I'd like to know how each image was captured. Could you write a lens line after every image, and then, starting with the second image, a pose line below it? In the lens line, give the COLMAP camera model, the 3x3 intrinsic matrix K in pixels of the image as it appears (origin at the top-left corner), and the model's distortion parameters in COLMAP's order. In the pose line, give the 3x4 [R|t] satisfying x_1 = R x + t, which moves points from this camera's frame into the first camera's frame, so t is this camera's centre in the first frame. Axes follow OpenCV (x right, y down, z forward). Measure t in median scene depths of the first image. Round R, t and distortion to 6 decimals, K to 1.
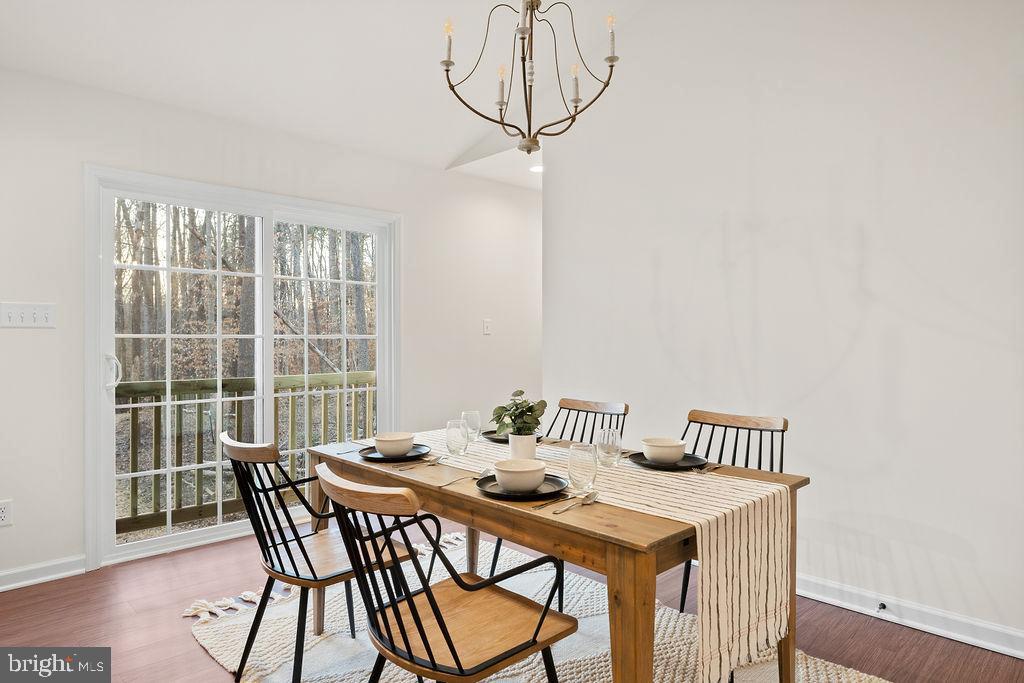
lens RADIAL K [[597.8, 0, 511.8], [0, 597.8, 341.4], [0, 0, 1]] dist [-0.001021, 0.000440]
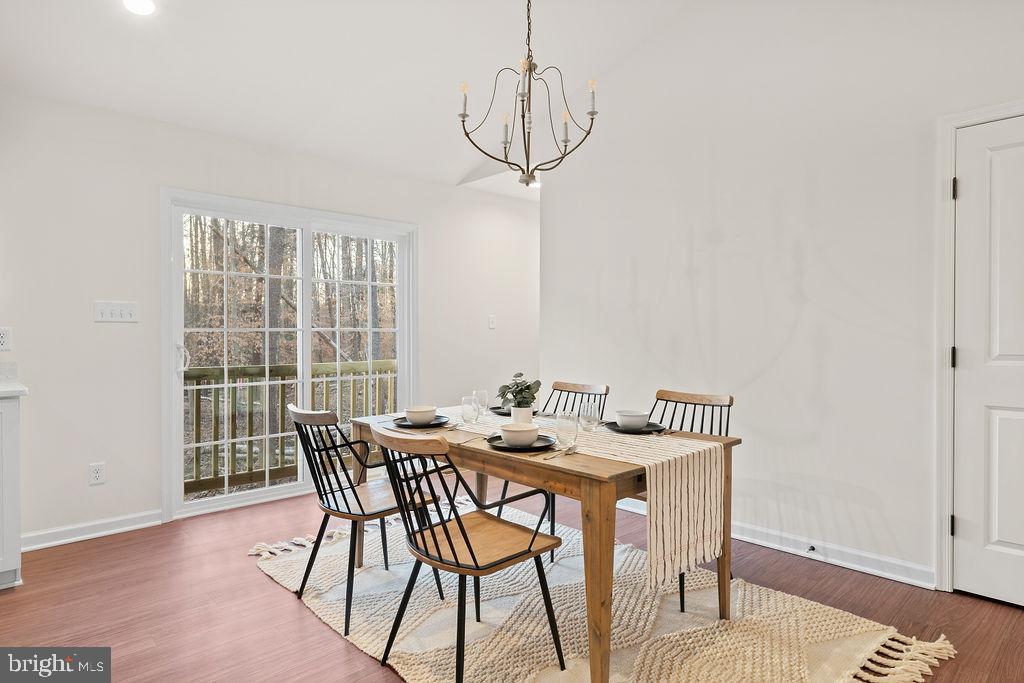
lens RADIAL K [[565.3, 0, 512.4], [0, 565.3, 339.0], [0, 0, 1]] dist [0.000579, -0.000258]
pose [[0.999994, 0.002364, -0.002610, 0.000609], [-0.002347, 0.999977, 0.006422, 0.002867], [0.002625, -0.006416, 0.999976, -0.194791]]
